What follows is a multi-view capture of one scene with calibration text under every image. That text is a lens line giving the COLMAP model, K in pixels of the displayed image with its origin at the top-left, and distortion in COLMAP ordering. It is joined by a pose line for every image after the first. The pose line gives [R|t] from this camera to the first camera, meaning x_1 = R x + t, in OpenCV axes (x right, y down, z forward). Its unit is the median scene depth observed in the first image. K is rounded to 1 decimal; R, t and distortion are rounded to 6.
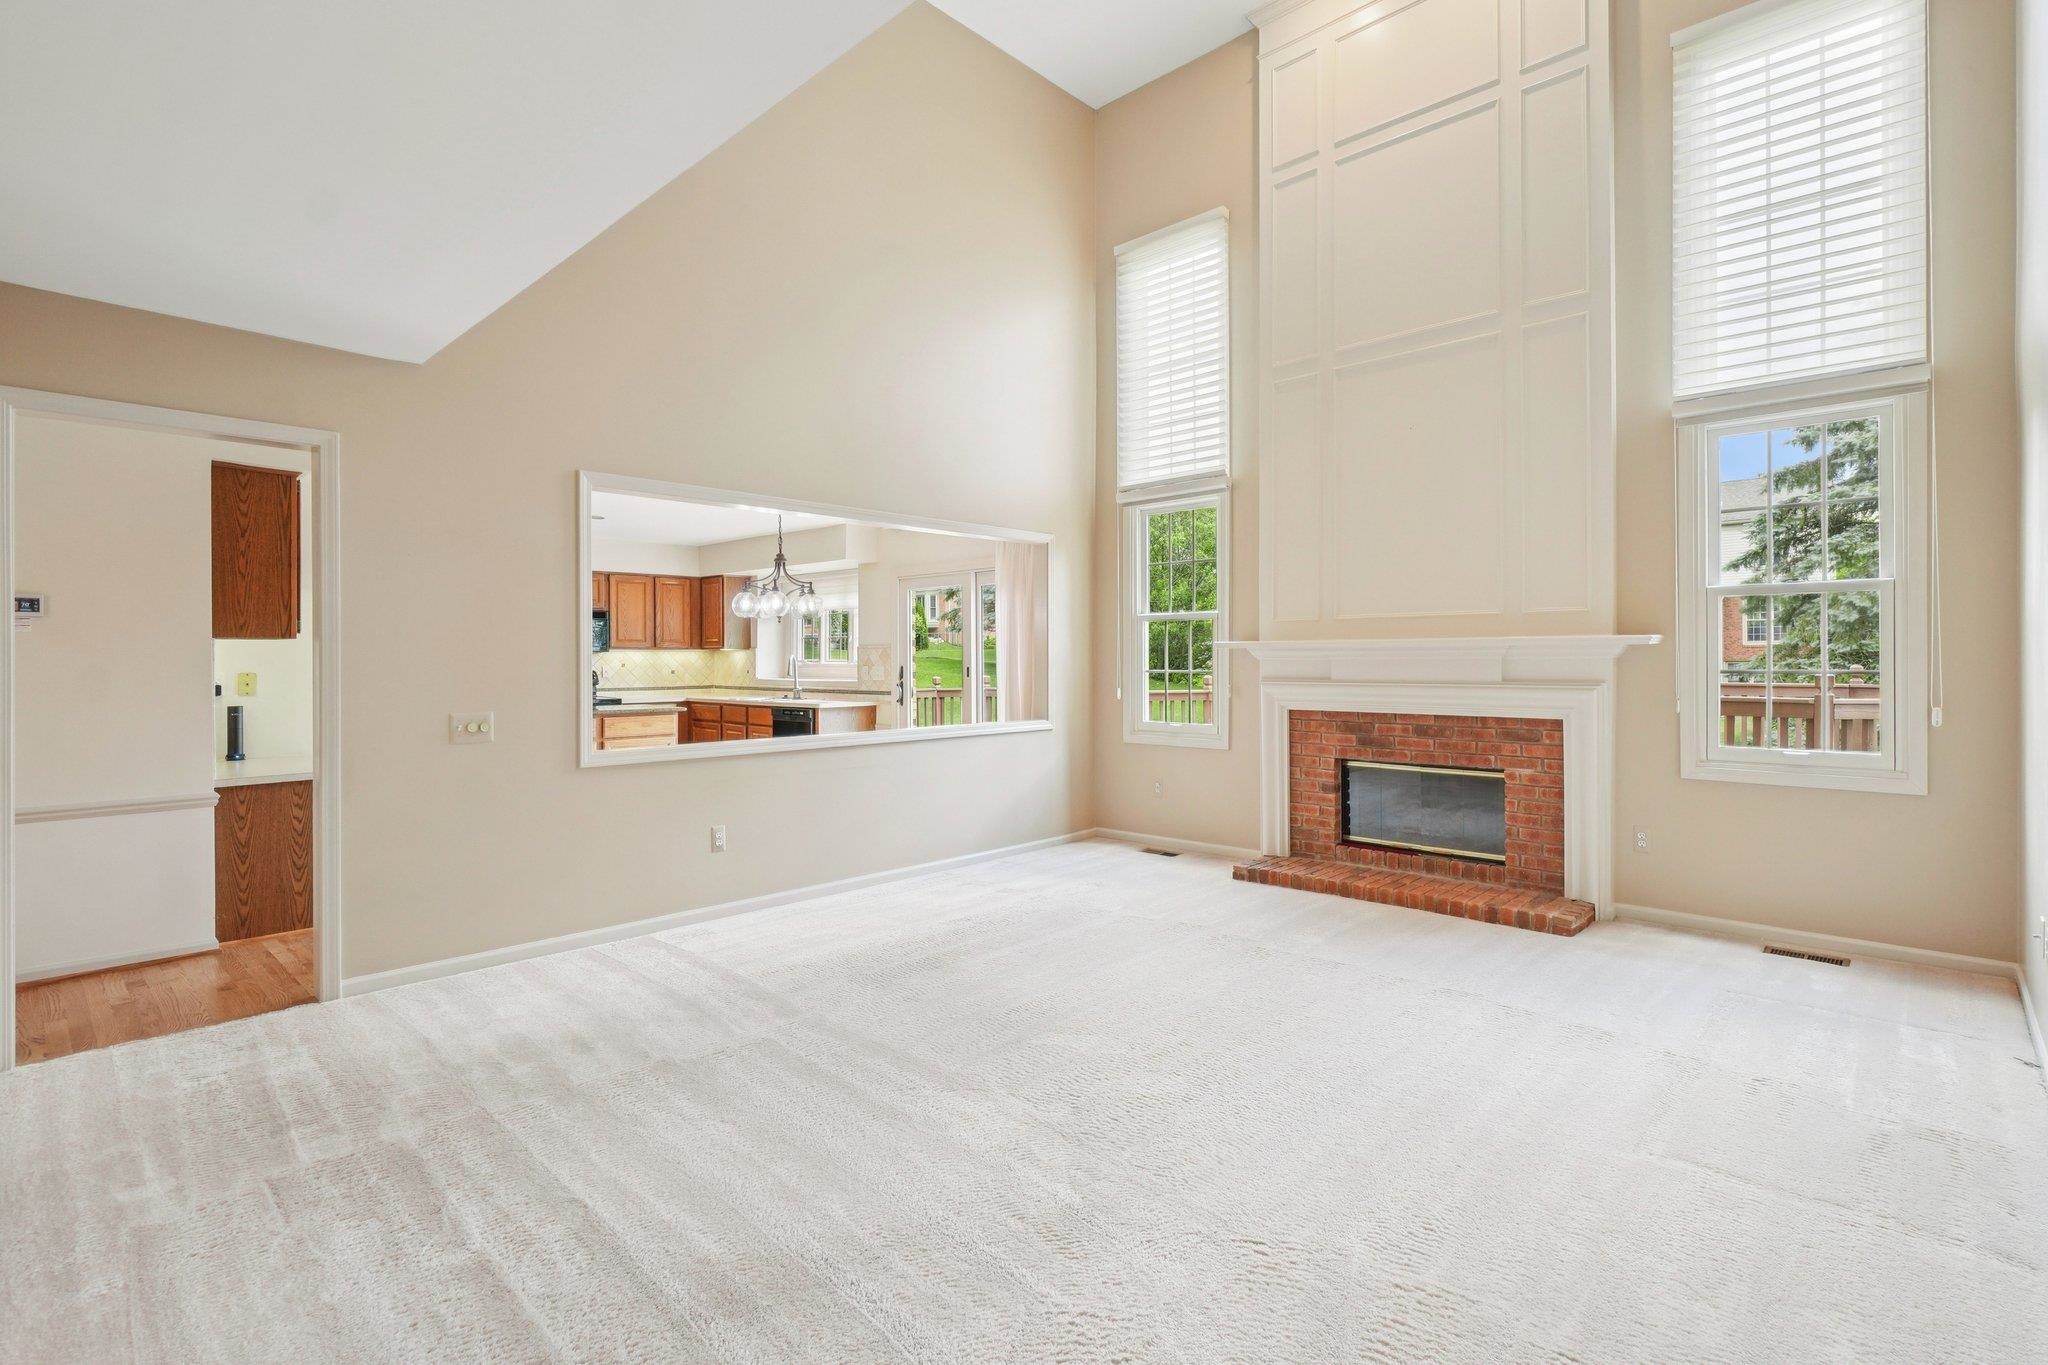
lens RADIAL K [[945.7, 0, 1029.1], [0, 945.7, 655.4], [0, 0, 1]] dist [0.001126, 0.000145]
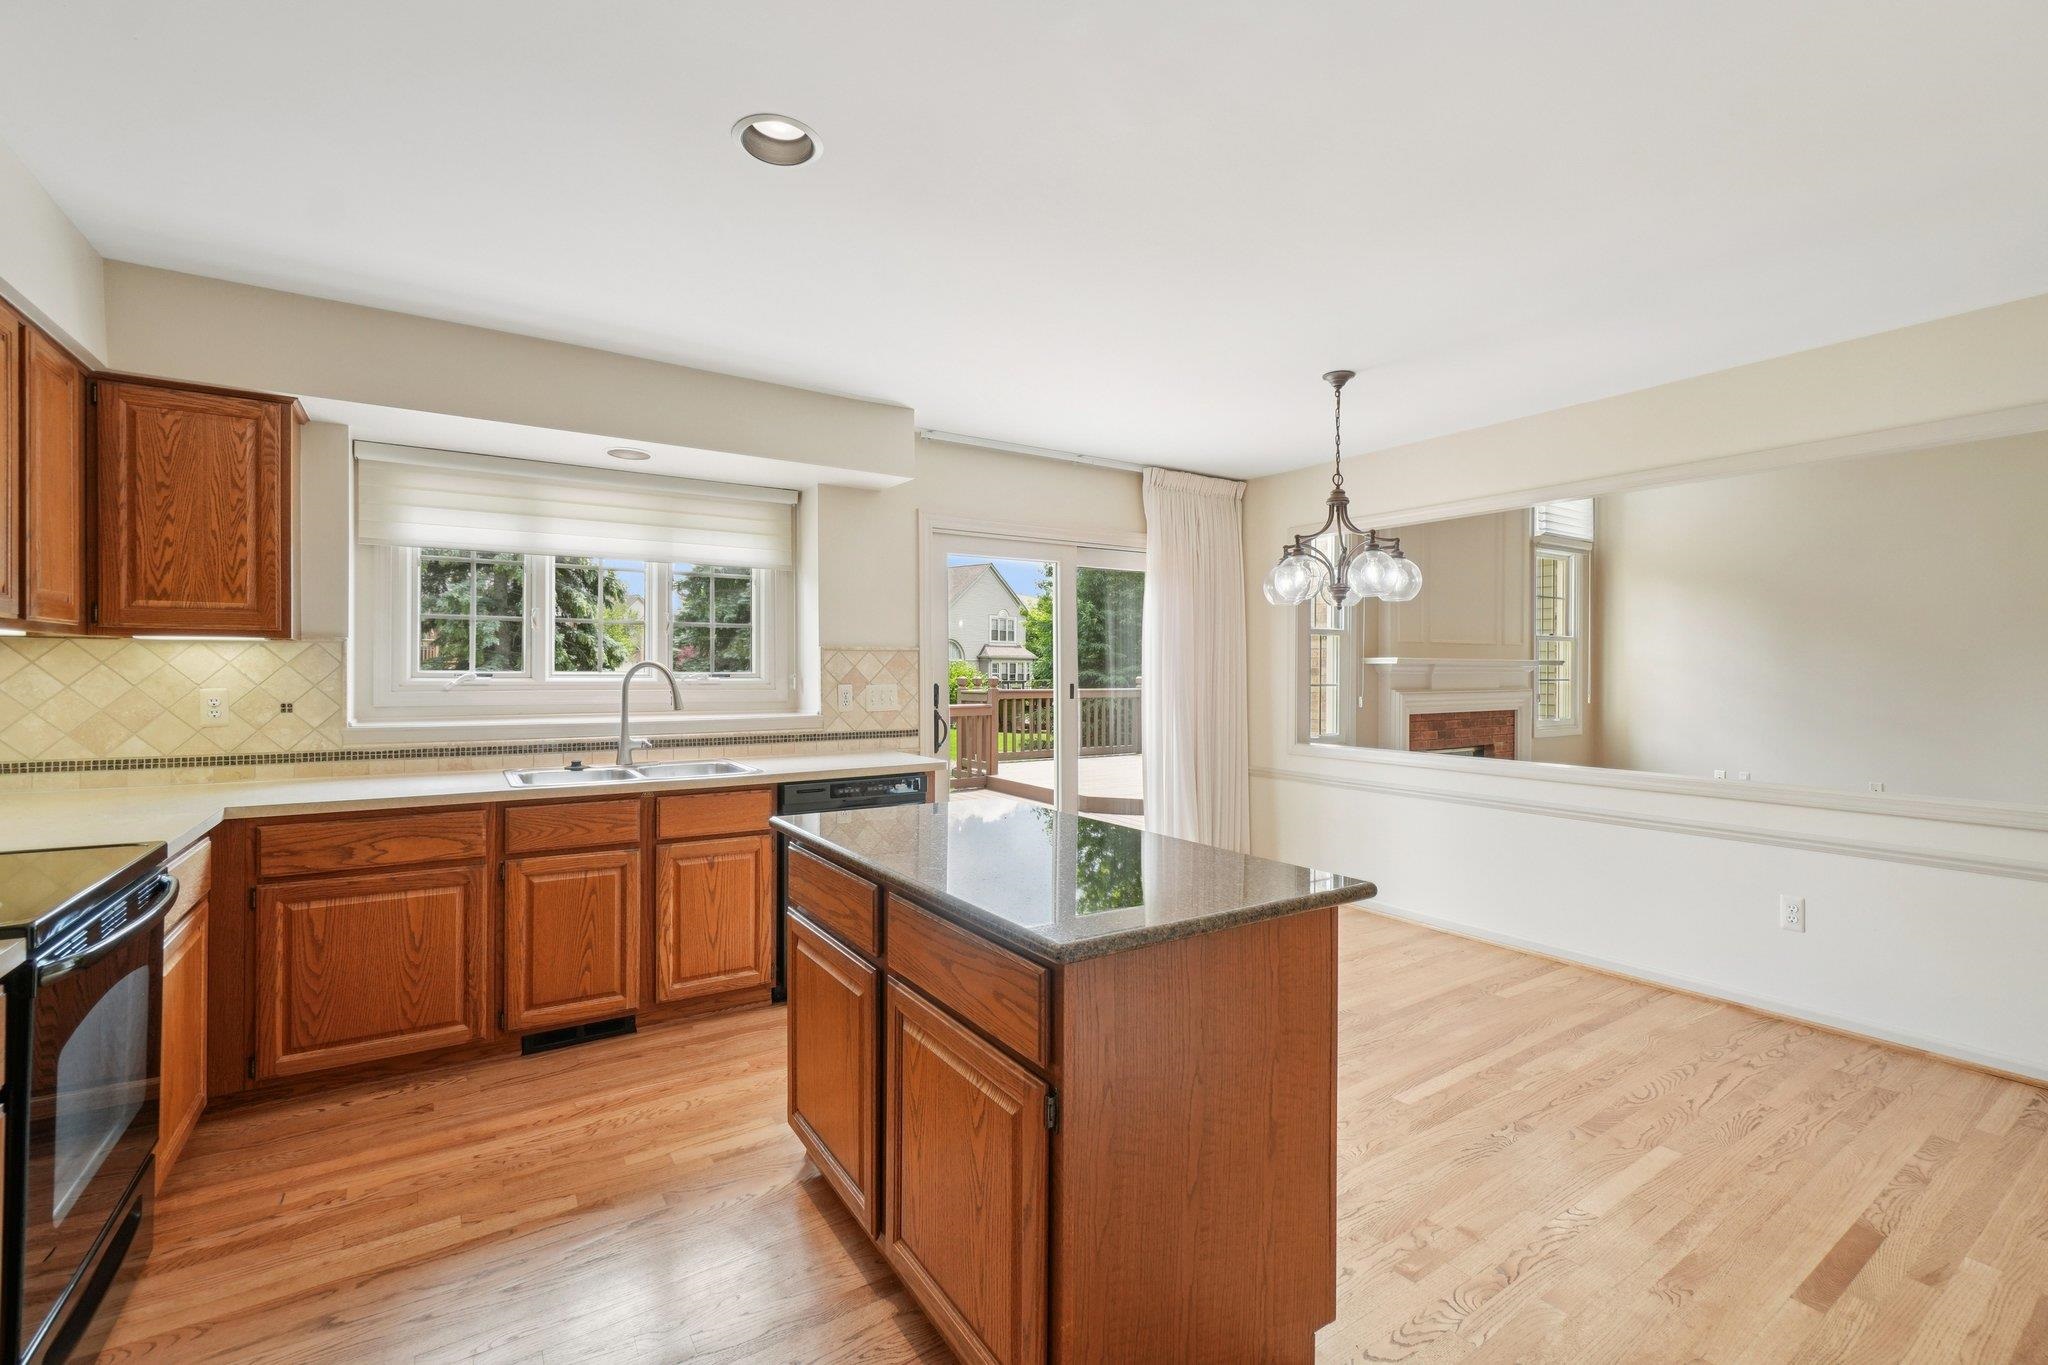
lens RADIAL K [[900.1, 0, 1030.6], [0, 900.1, 670.7], [0, 0, 1]] dist [-0.002117, 0.000415]
pose [[0.228762, 0.002925, 0.973478, -1.069949], [-0.006339, 0.999979, -0.001515, 0.006168], [-0.973462, -0.005824, 0.228776, 1.340543]]
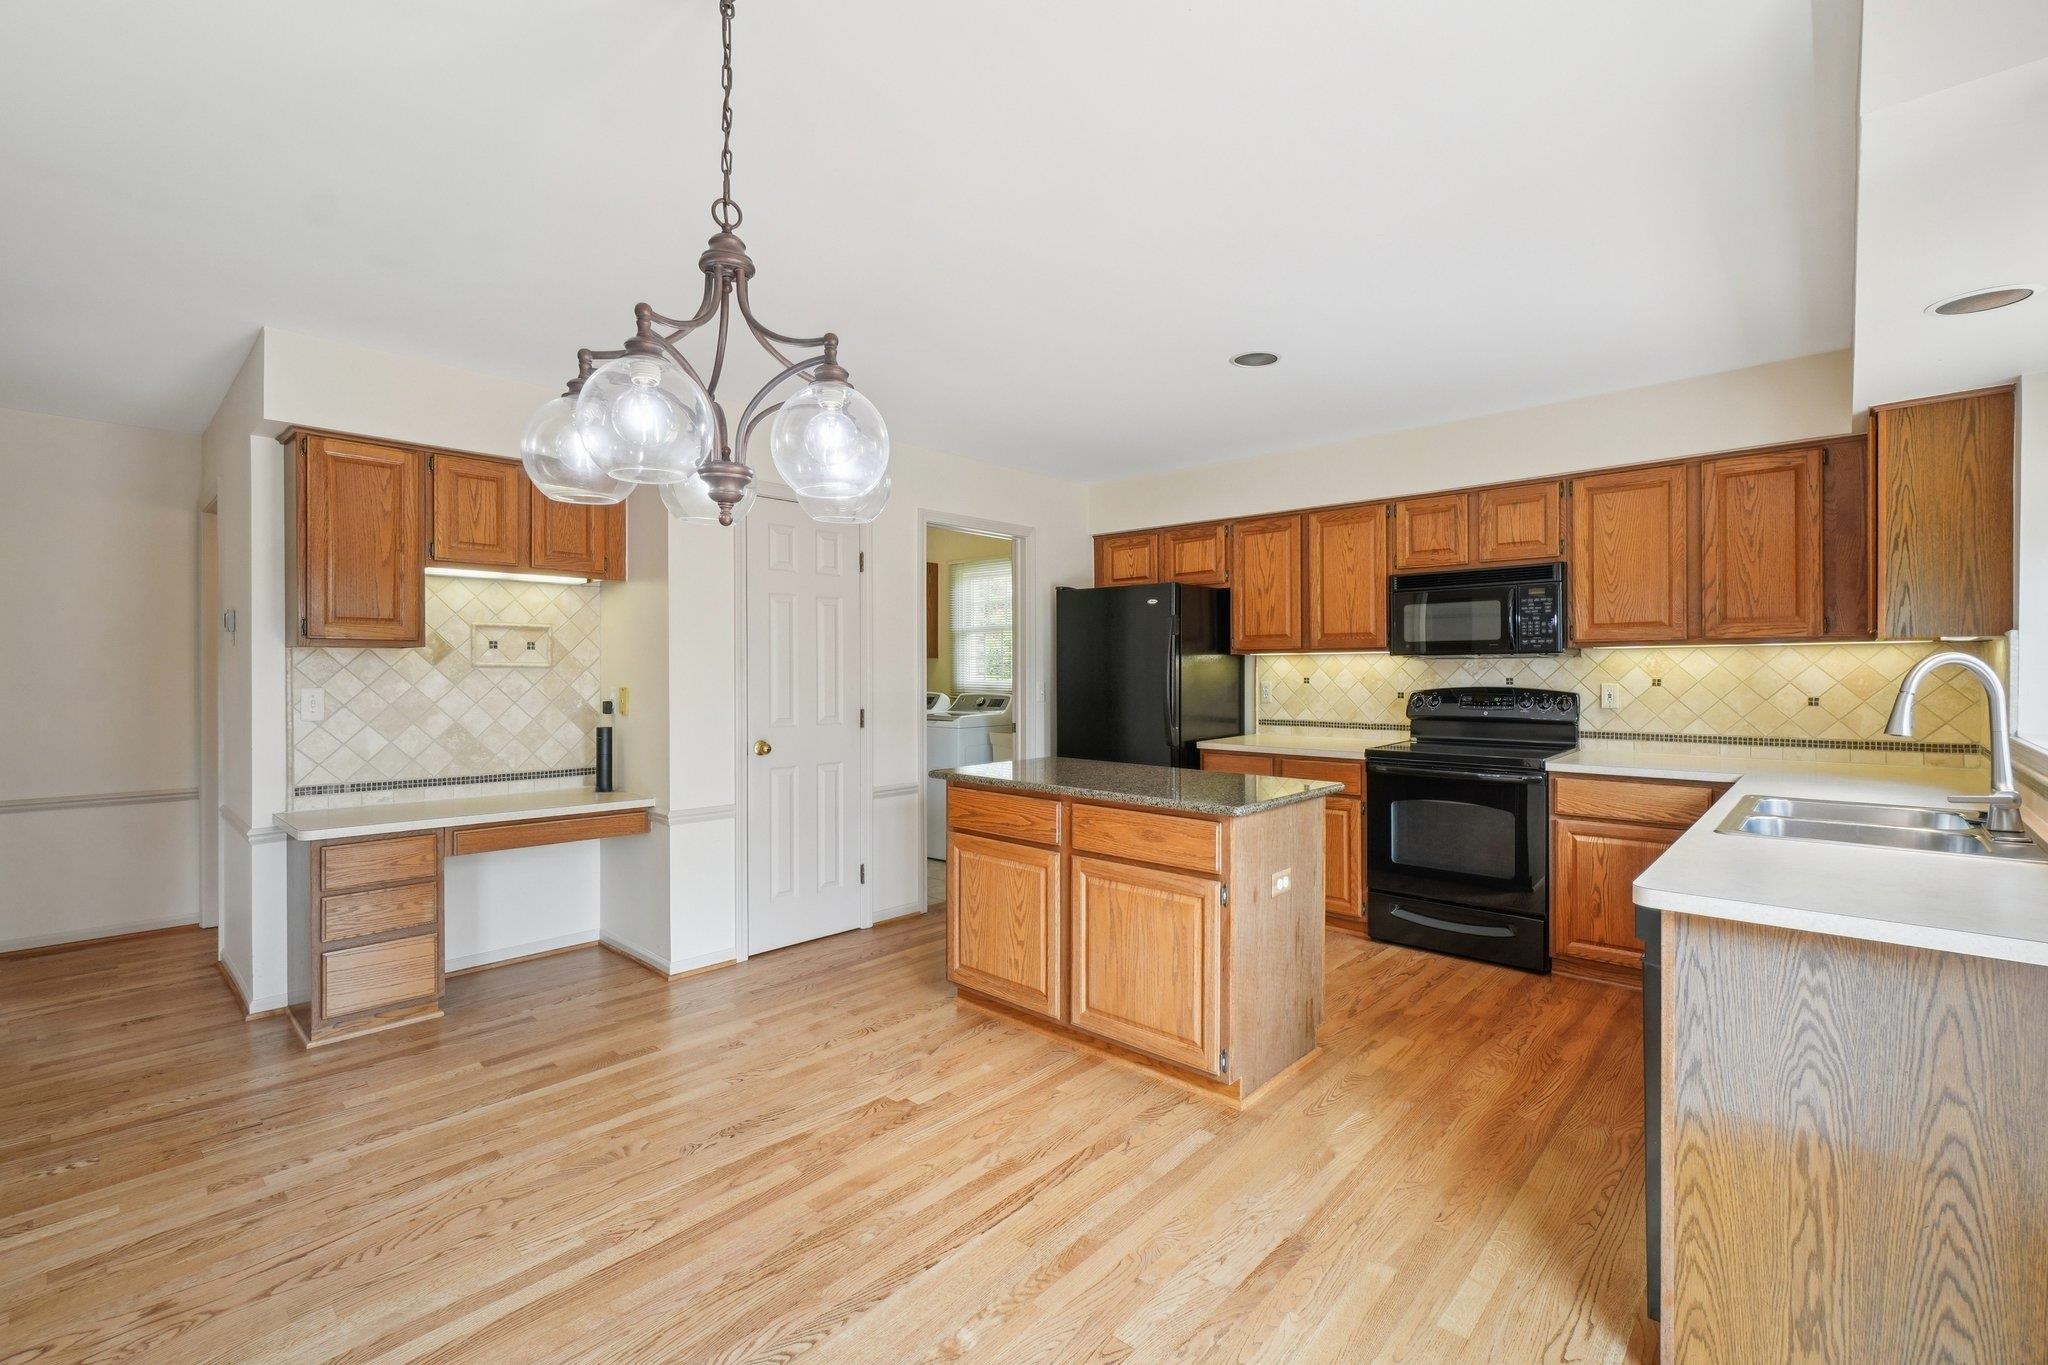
lens RADIAL K [[900.1, 0, 1030.6], [0, 900.1, 670.7], [0, 0, 1]] dist [-0.002117, 0.000415]
pose [[0.012762, 0.002515, -0.999915, -0.040534], [0.005555, 0.999981, 0.002586, 0.004645], [0.999903, -0.005588, 0.012748, 1.363181]]
